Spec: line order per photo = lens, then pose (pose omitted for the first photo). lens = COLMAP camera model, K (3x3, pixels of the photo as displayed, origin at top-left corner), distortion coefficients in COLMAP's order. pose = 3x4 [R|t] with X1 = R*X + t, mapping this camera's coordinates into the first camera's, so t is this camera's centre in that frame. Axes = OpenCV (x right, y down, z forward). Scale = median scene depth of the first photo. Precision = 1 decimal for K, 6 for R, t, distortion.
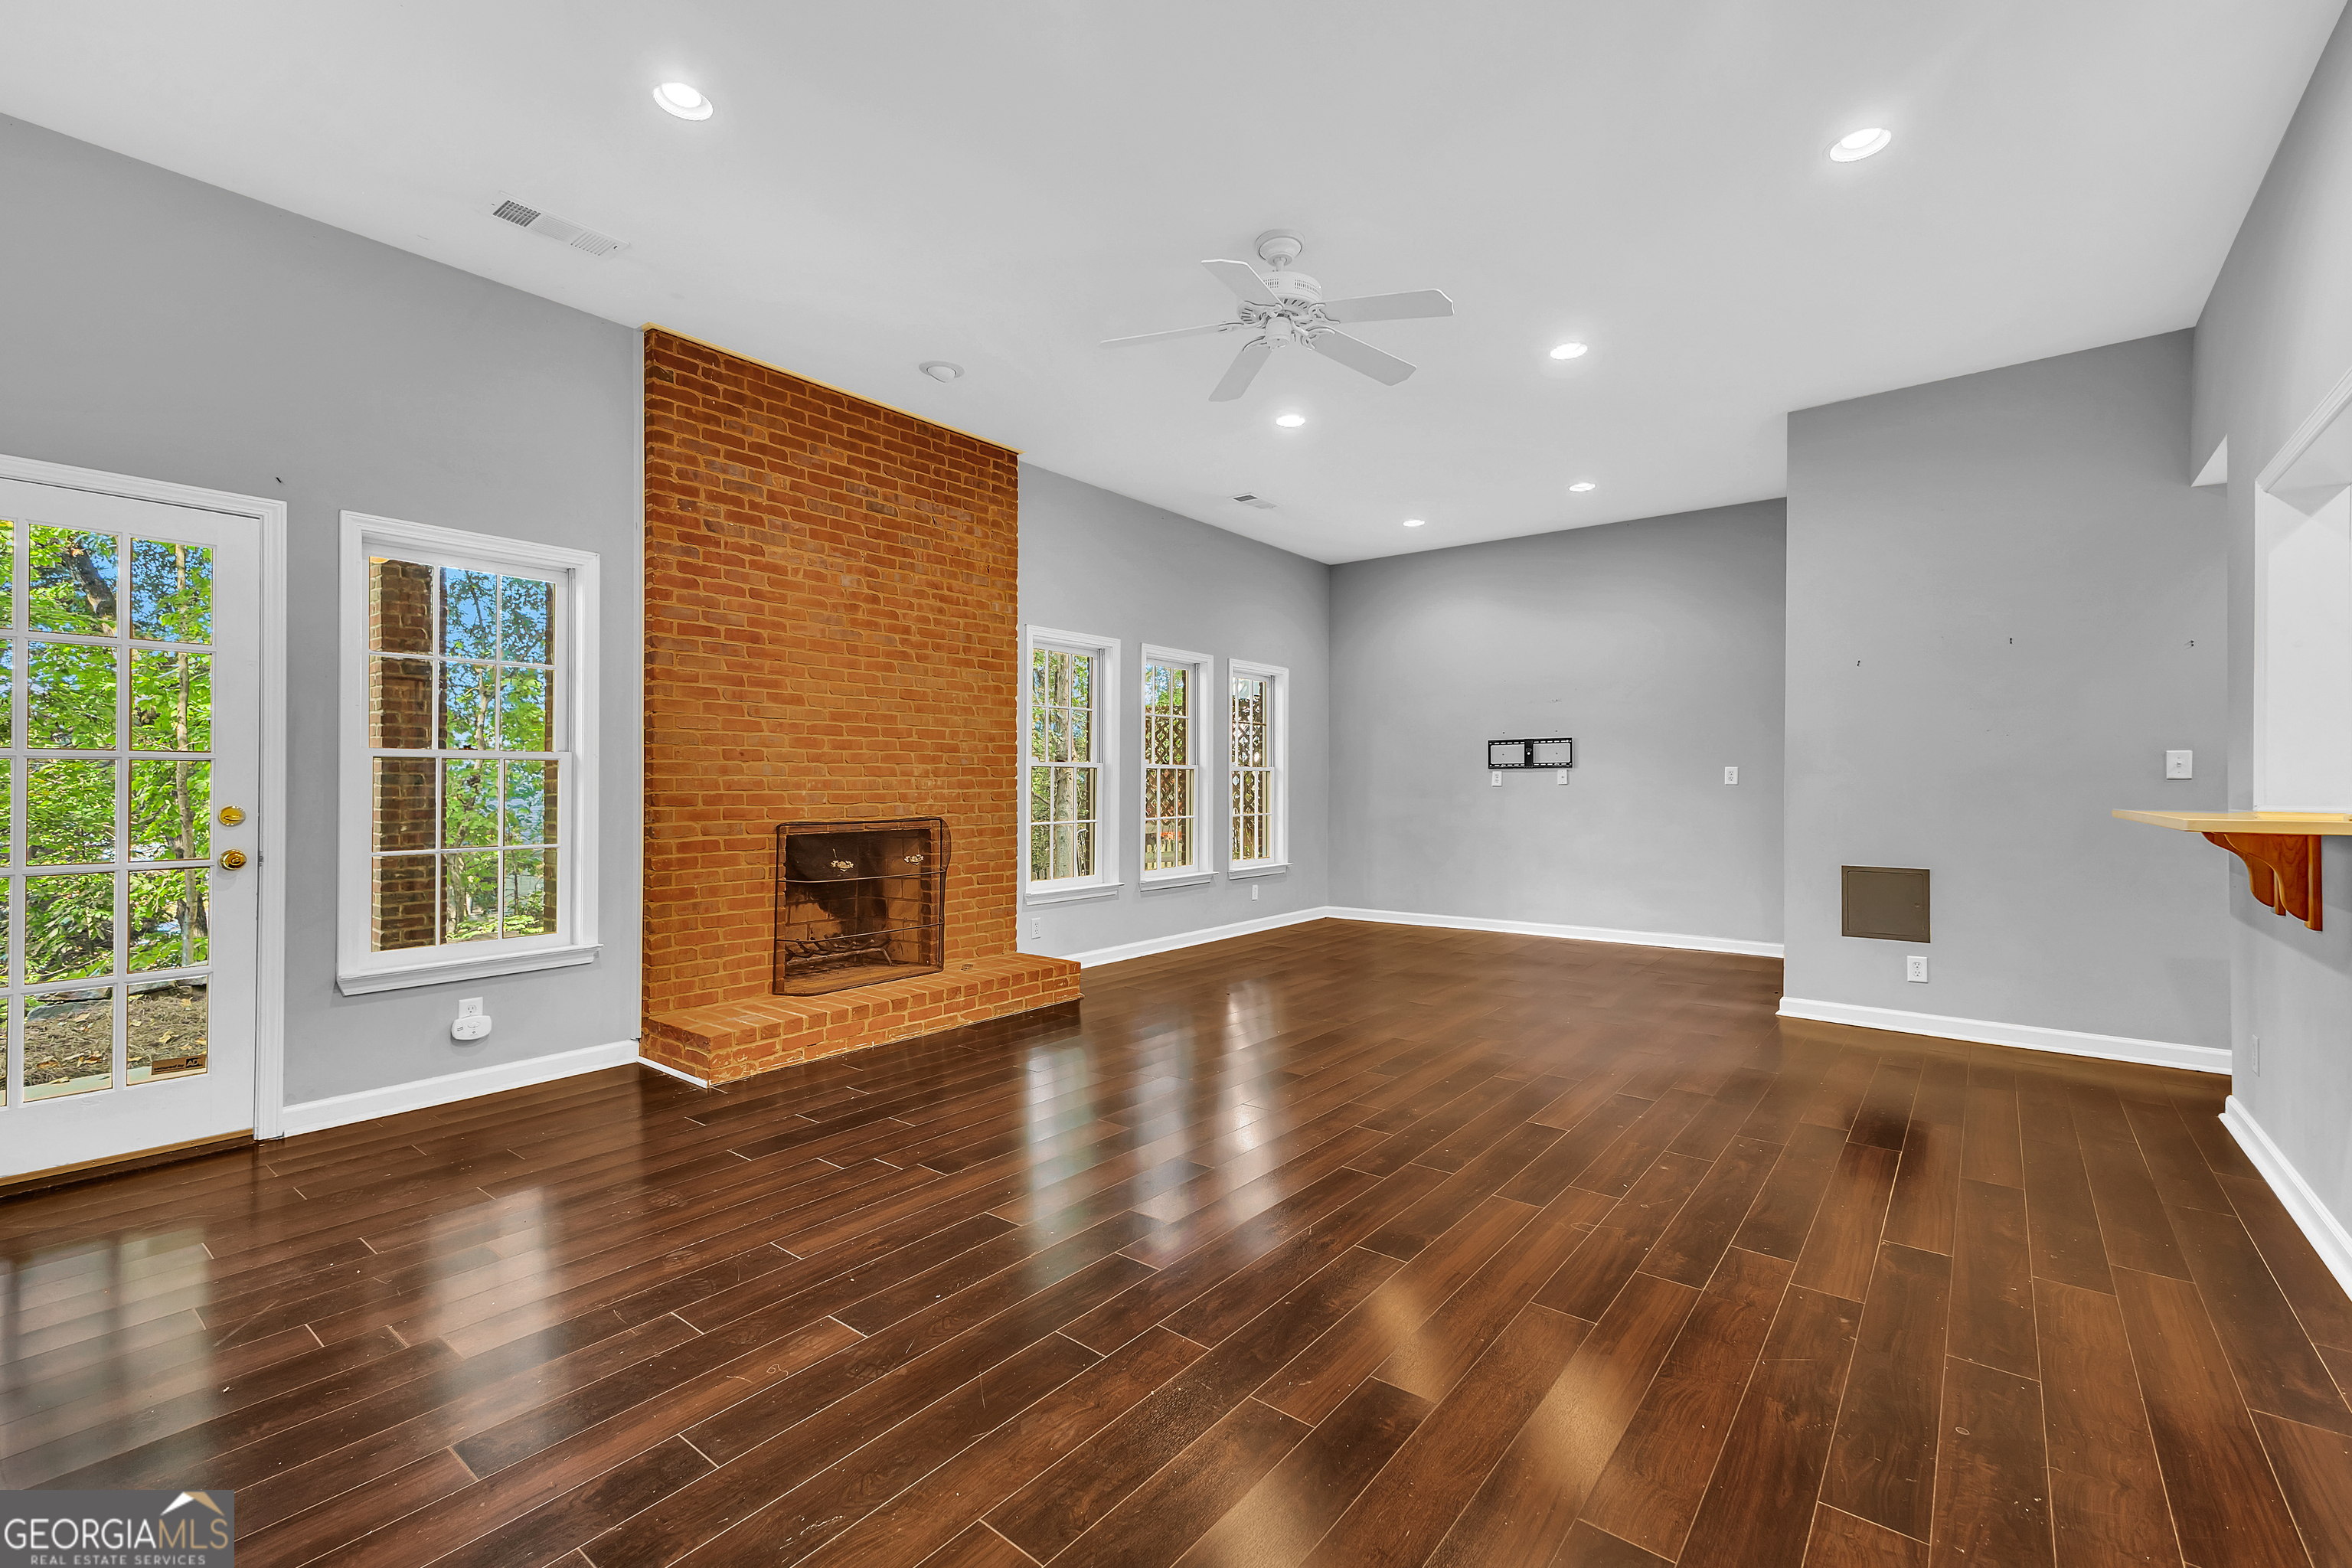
lens RADIAL K [[999.9, 0, 1184.2], [0, 999.9, 781.0], [0, 0, 1]] dist [0.005061, 0.001058]
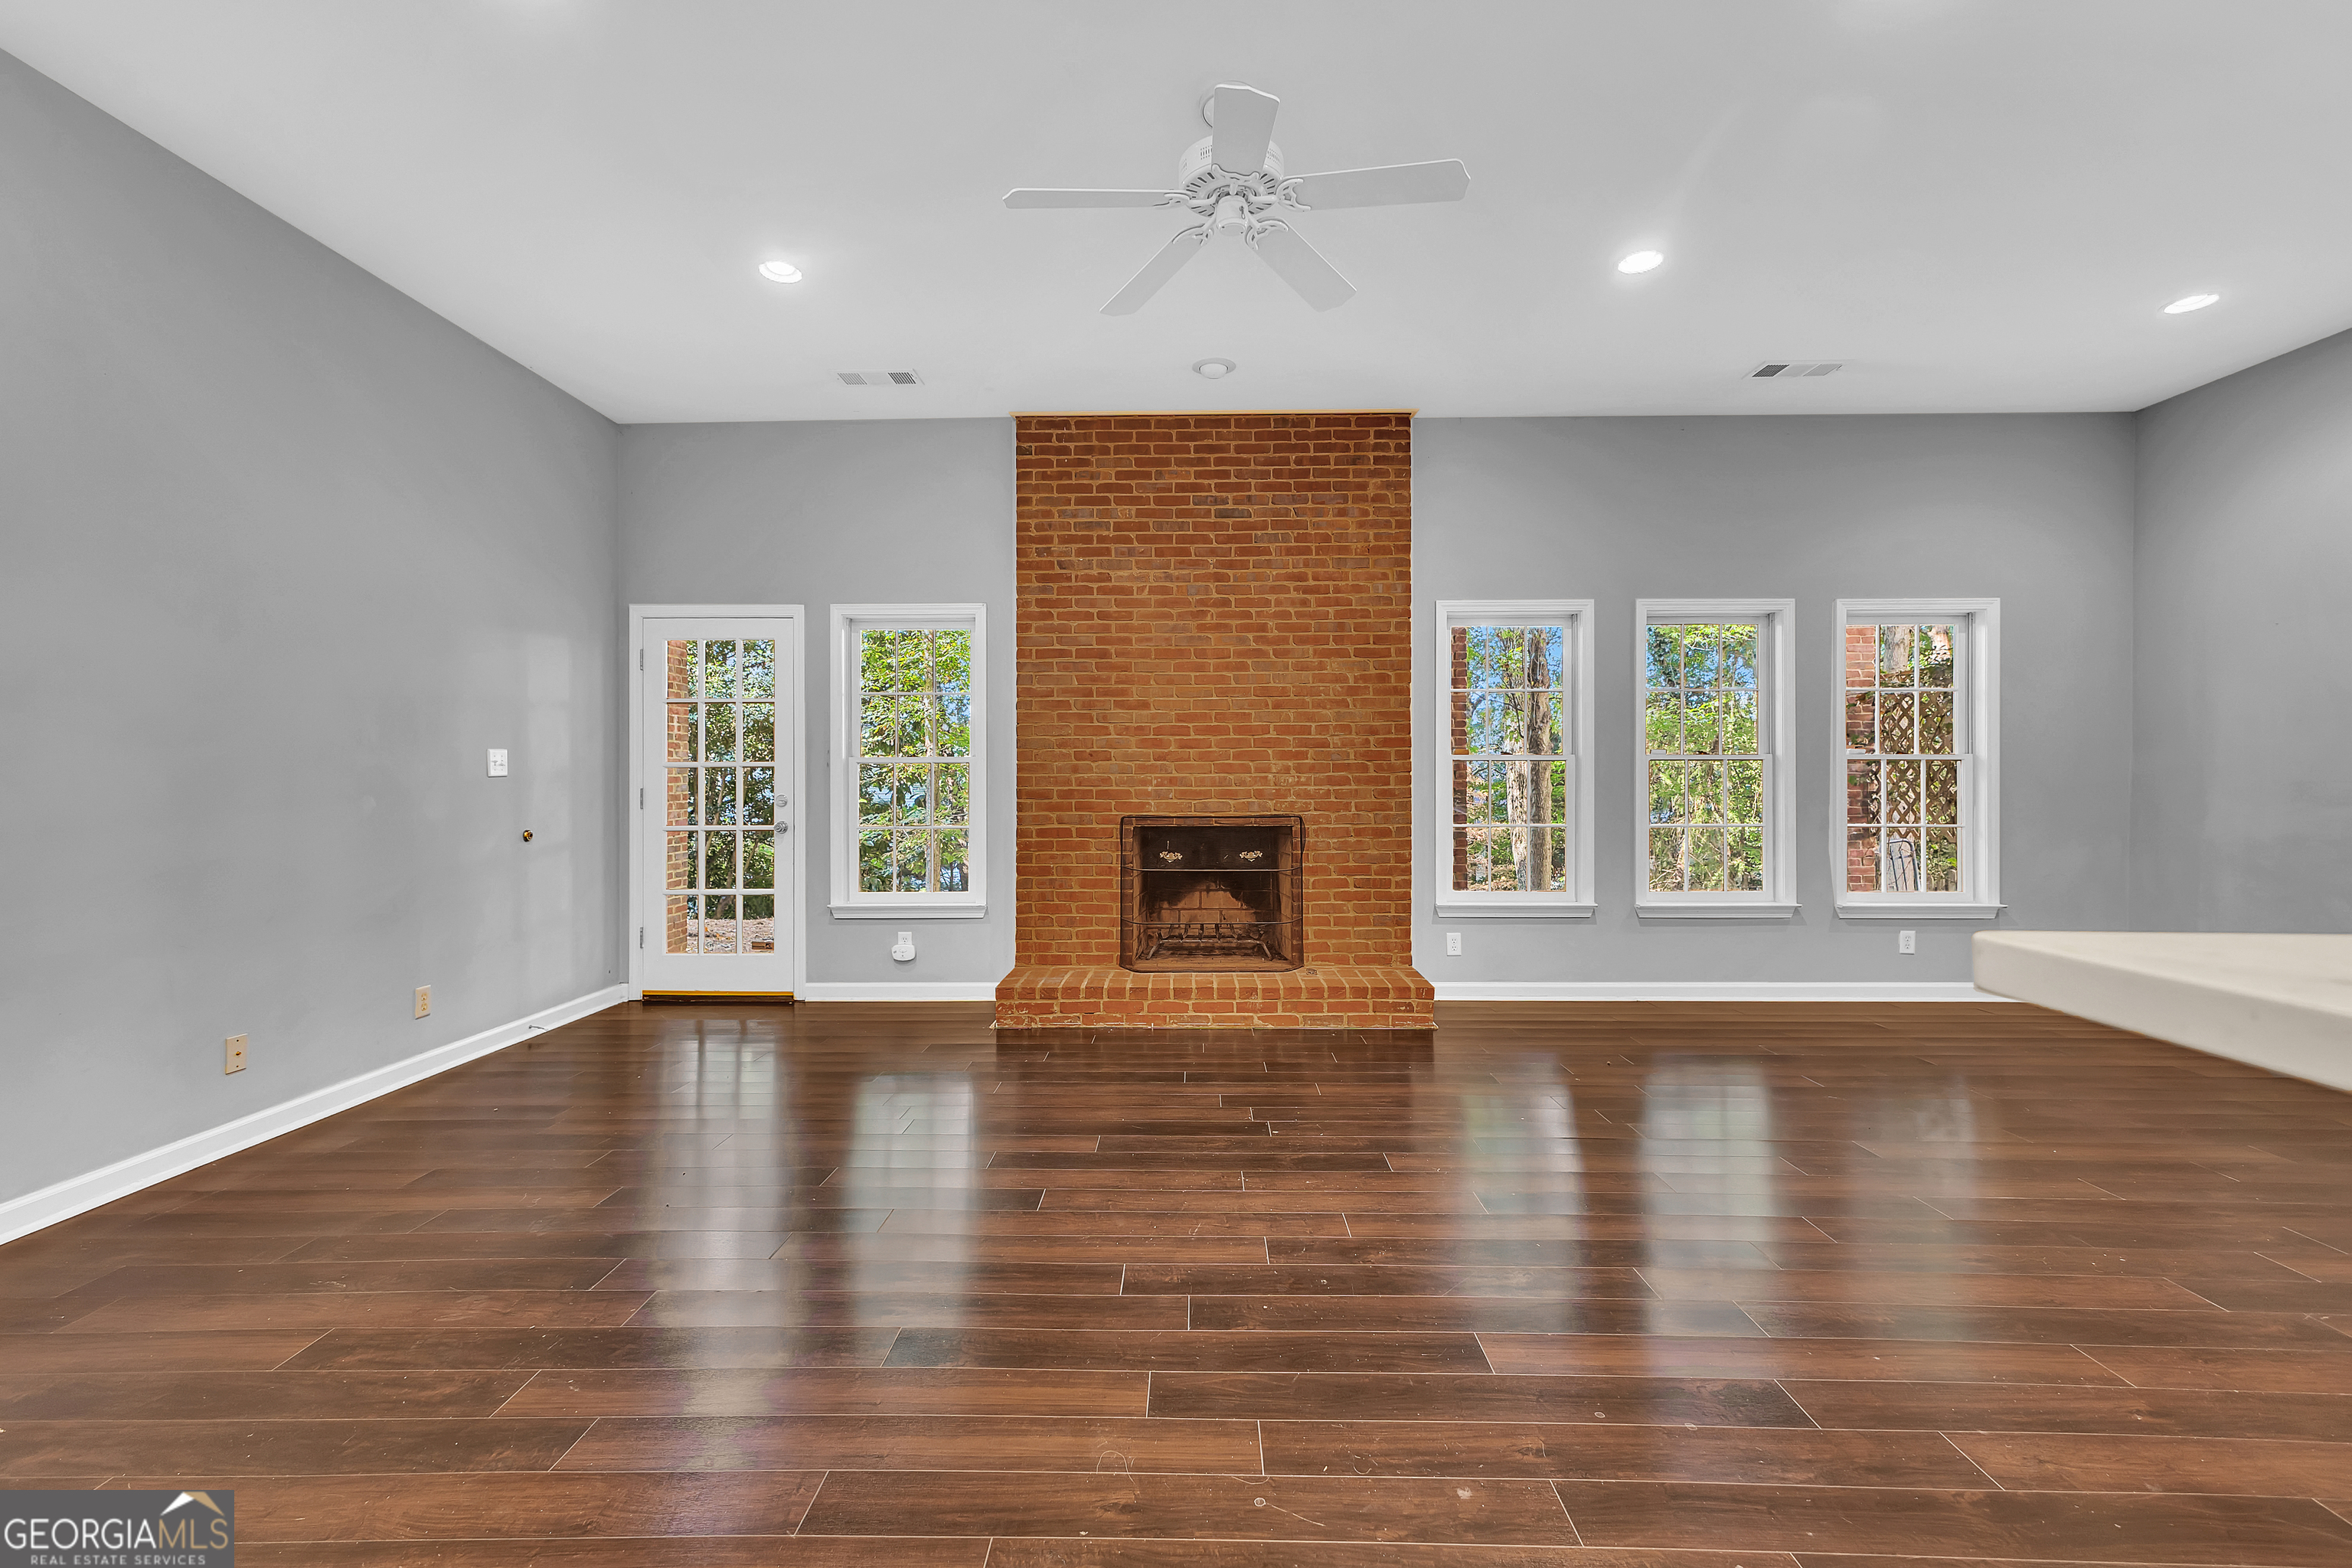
lens RADIAL K [[999.9, 0, 1180.7], [0, 999.9, 780.1], [0, 0, 1]] dist [0.005061, 0.001058]
pose [[0.615213, -0.001185, -0.788360, 0.503099], [0.003282, 0.999994, 0.001058, 0.001337], [0.788354, -0.003239, 0.615213, 0.341593]]
